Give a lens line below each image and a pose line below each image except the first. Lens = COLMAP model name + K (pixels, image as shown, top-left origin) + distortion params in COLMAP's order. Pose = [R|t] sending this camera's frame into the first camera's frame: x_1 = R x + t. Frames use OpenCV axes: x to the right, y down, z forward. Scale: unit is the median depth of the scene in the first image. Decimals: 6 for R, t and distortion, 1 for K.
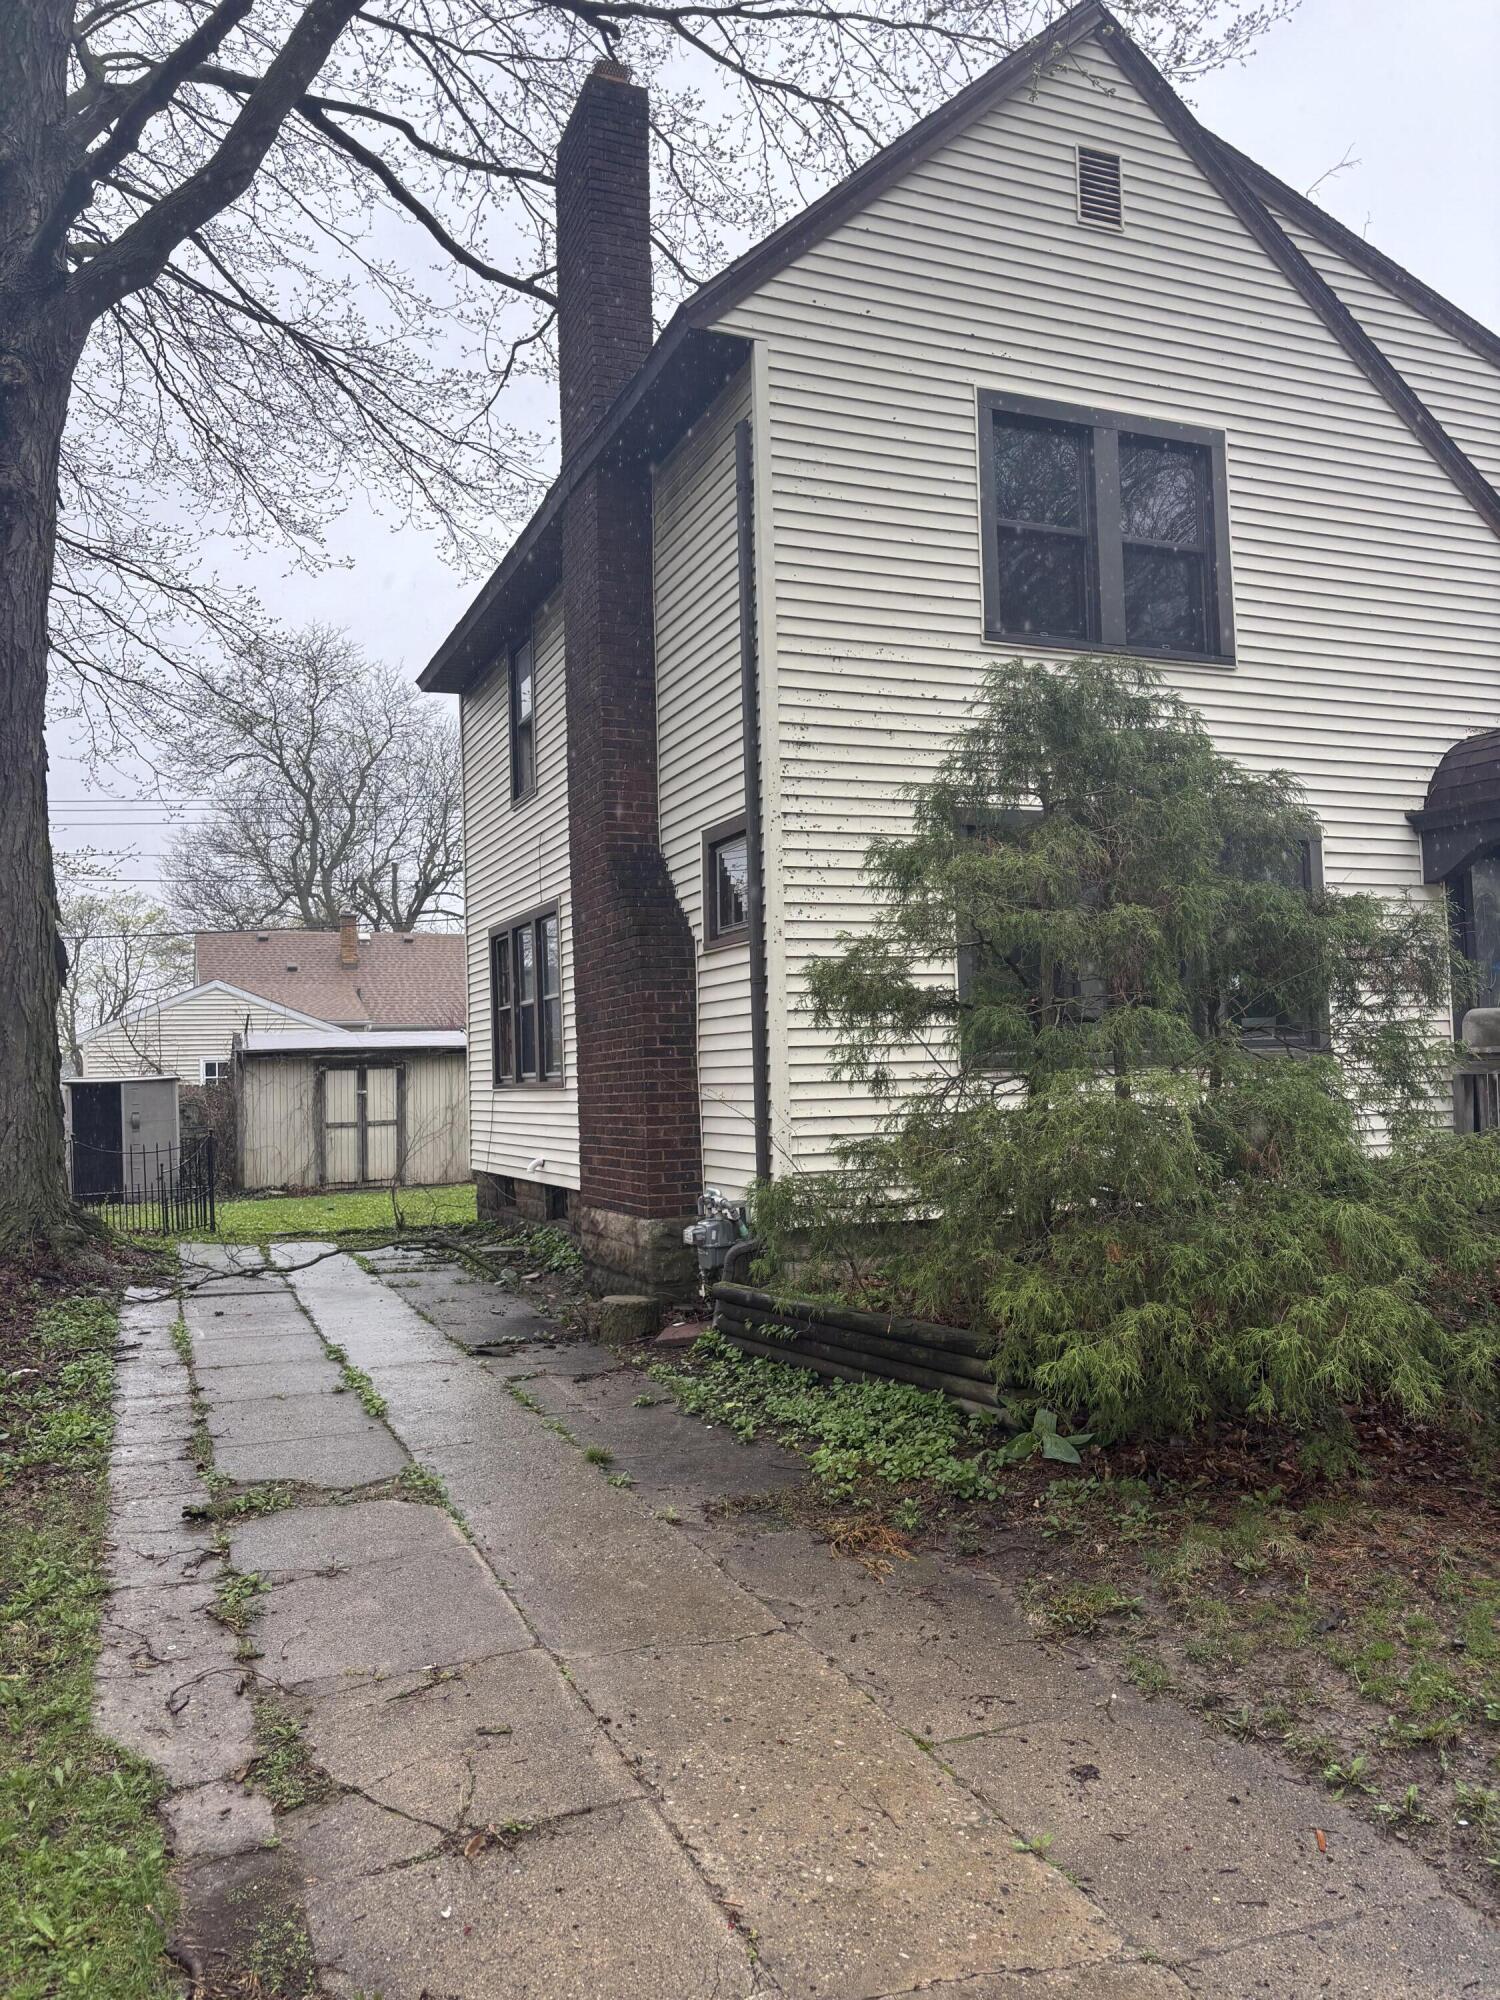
lens RADIAL K [[1498.6, 0, 750.0], [0, 1498.6, 1000.0], [0, 0, 1]] dist [0.071214, -0.001907]
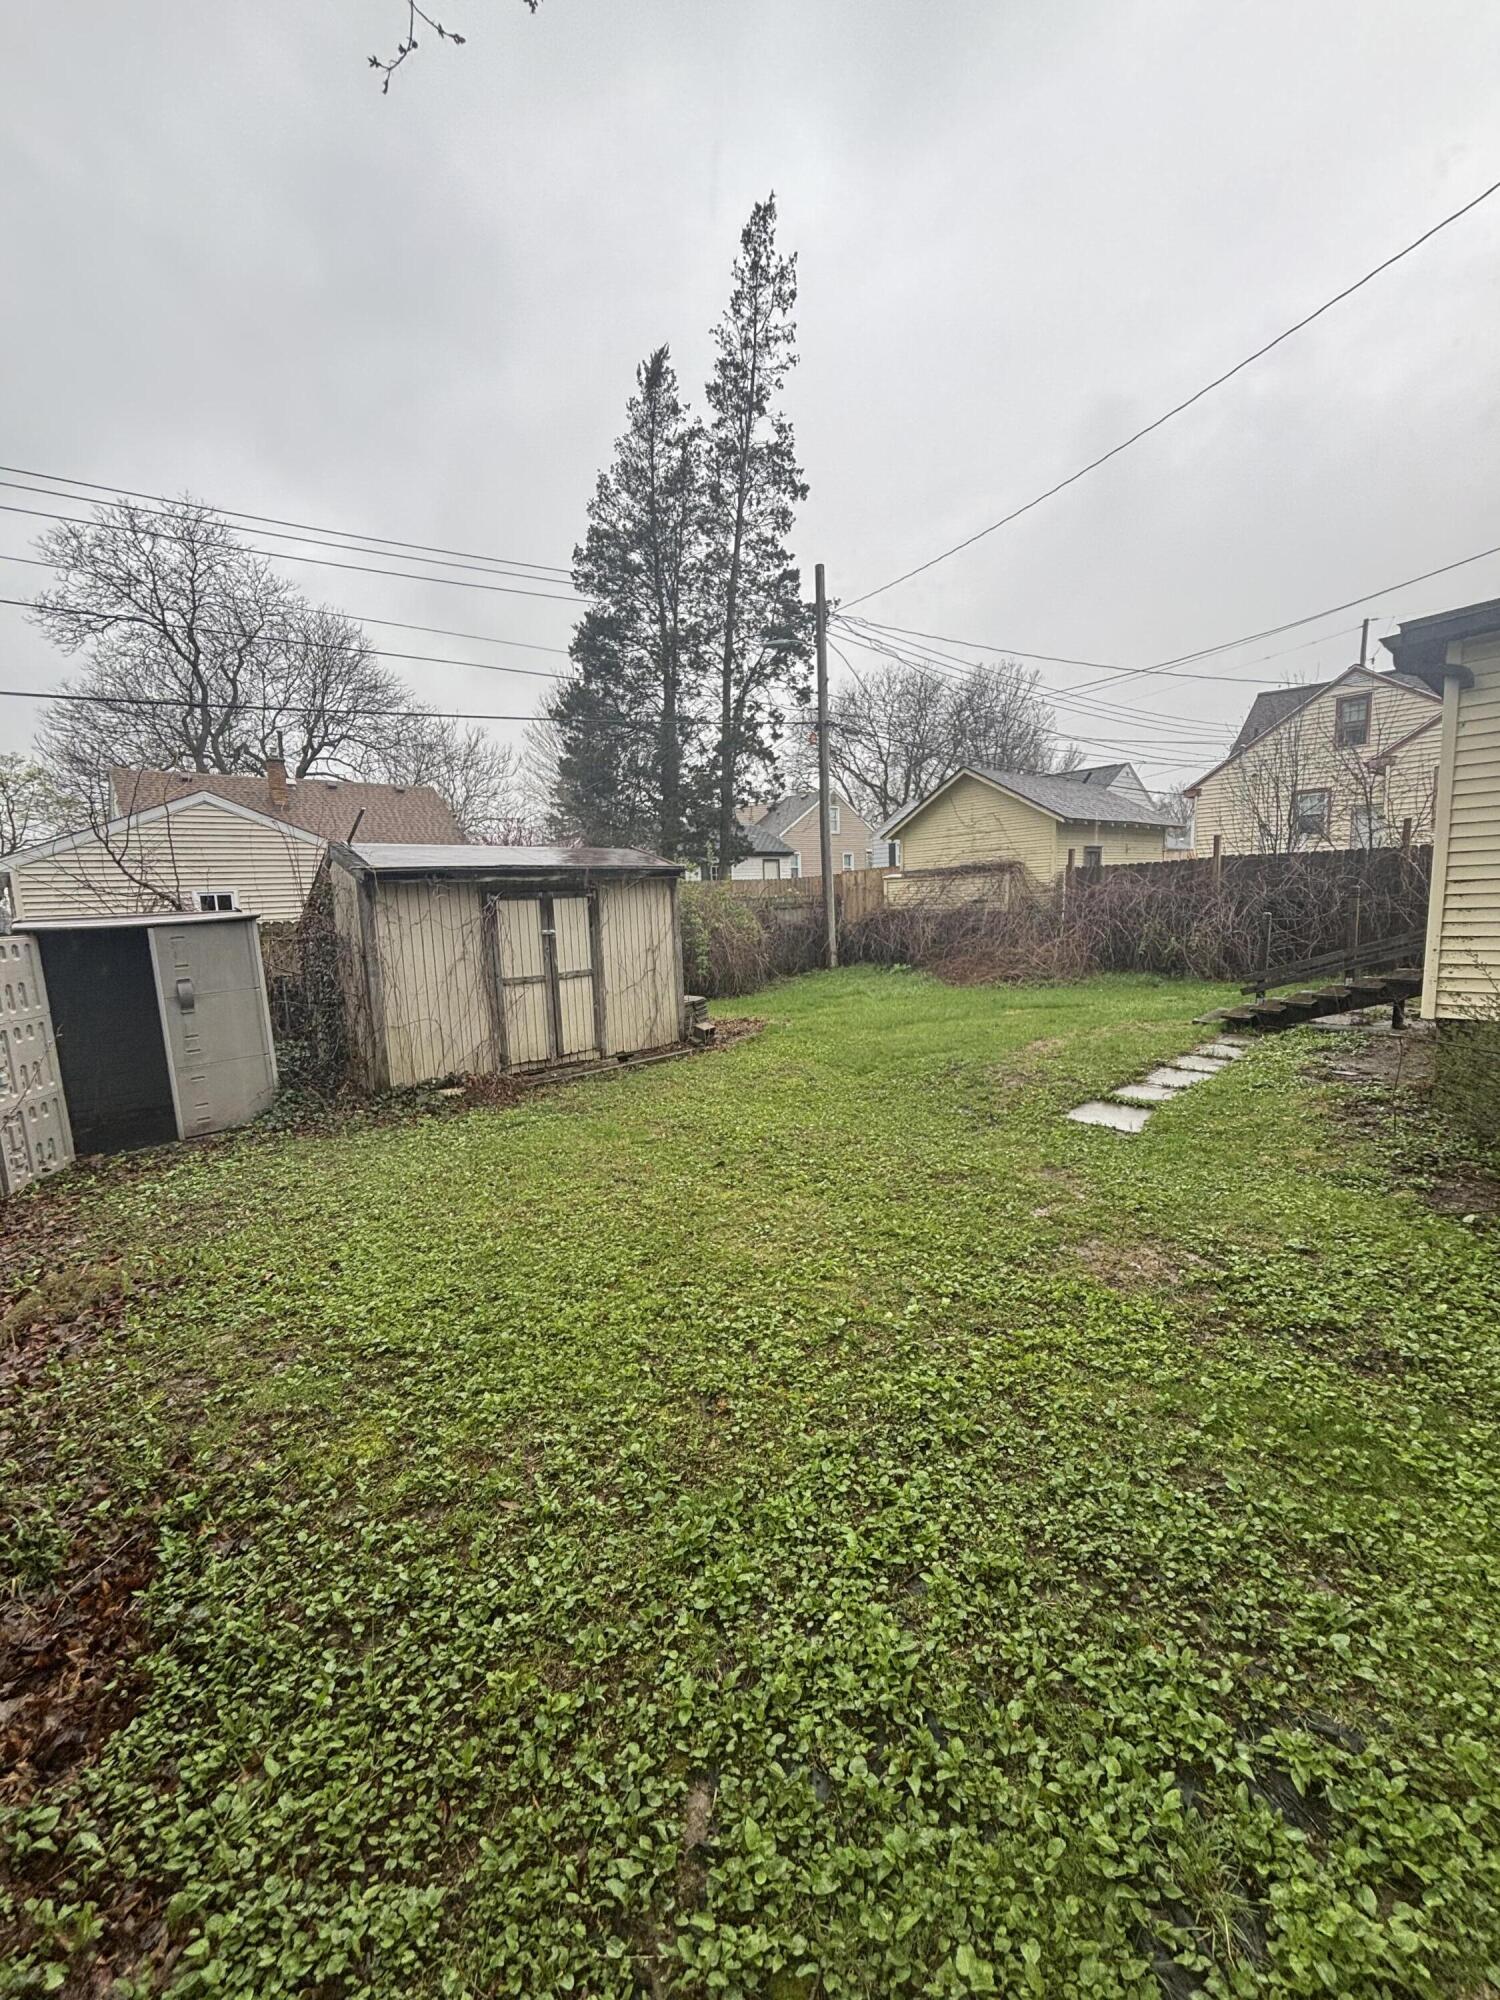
lens RADIAL K [[799.4, 0, 750.0], [0, 799.4, 1000.0], [0, 0, 1]] dist [0.000033, 0.000049]
pose [[0.935376, -0.050495, 0.350032, -0.299049], [-0.007322, 0.986777, 0.161918, 0.032175], [-0.353579, -0.154017, 0.922638, 0.622527]]
